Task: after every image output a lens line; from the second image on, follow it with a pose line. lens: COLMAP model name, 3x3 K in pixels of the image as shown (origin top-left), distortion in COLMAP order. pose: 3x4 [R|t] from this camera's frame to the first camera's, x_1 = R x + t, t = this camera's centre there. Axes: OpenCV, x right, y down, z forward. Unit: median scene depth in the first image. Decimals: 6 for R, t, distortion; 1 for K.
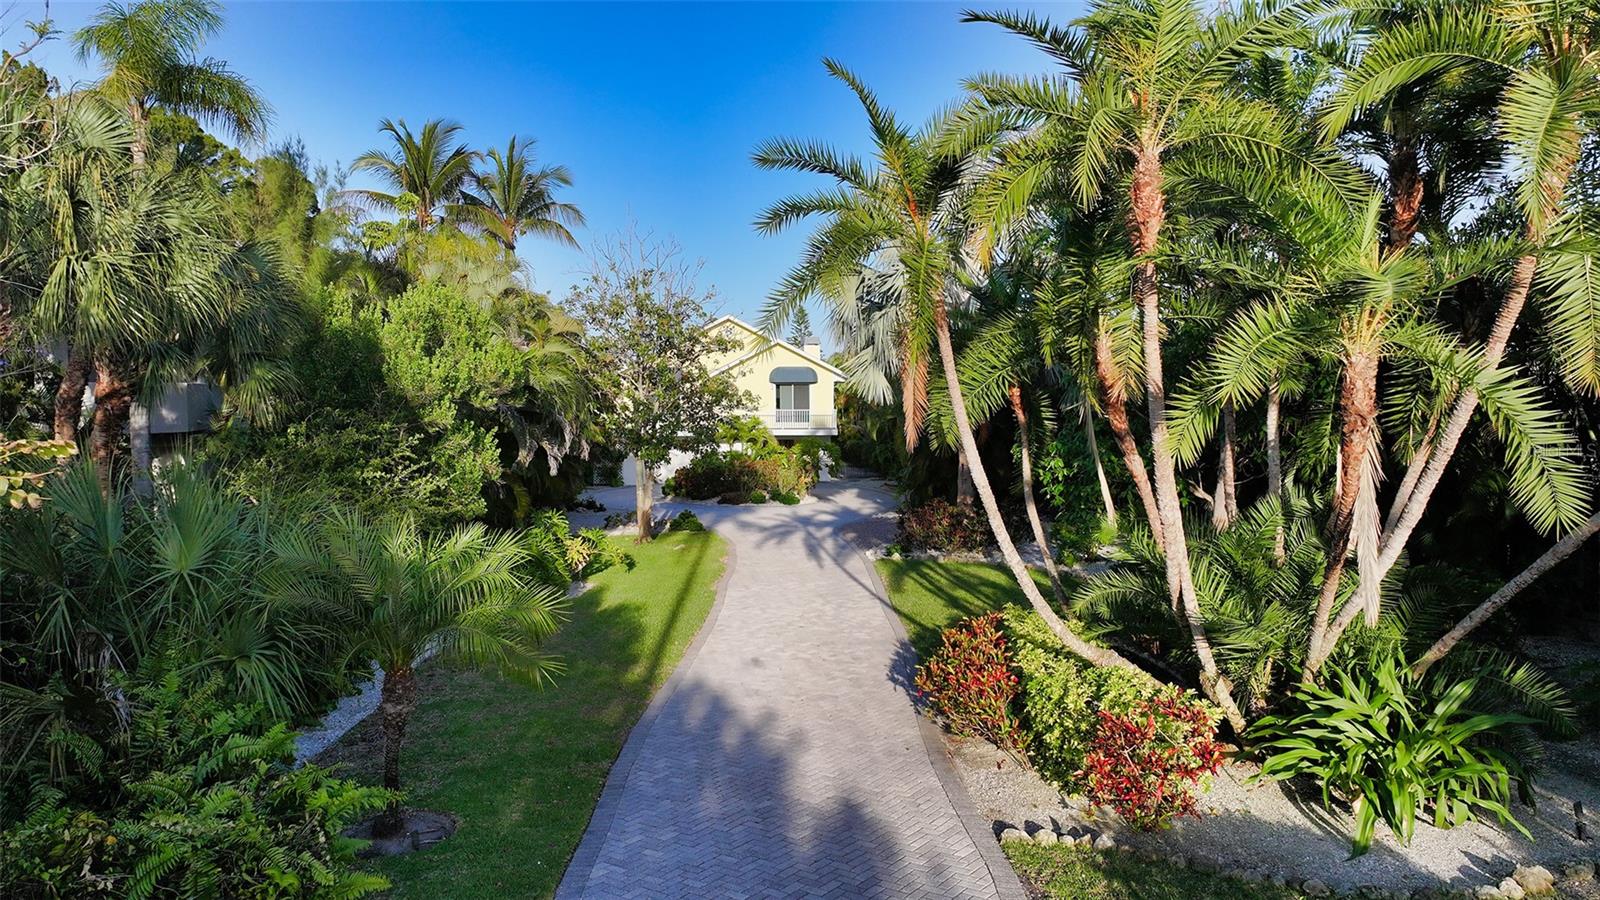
lens RADIAL K [[1016.7, 0, 811.7], [0, 1016.7, 447.4], [0, 0, 1]] dist [0.004204, 0.001141]
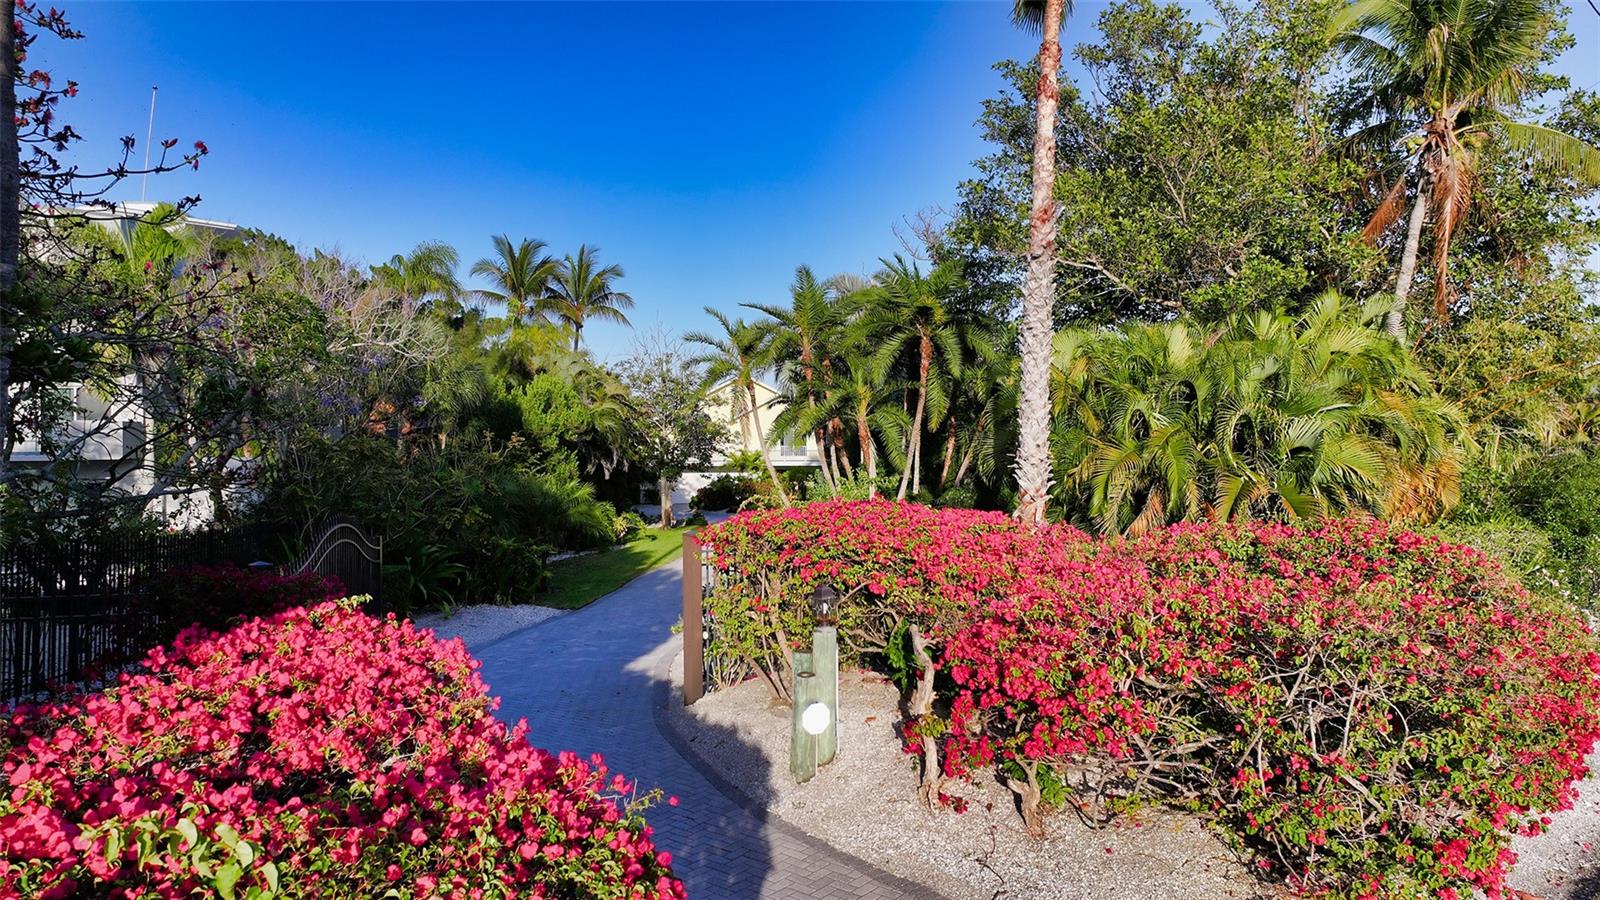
lens RADIAL K [[1111.8, 0, 792.8], [0, 1111.8, 448.2], [0, 0, 1]] dist [0.002482, 0.008995]
pose [[0.996023, -0.000351, -0.089099, 0.178101], [-0.003365, 0.999131, -0.041551, 0.039803], [0.089036, 0.041686, 0.995156, -0.663562]]
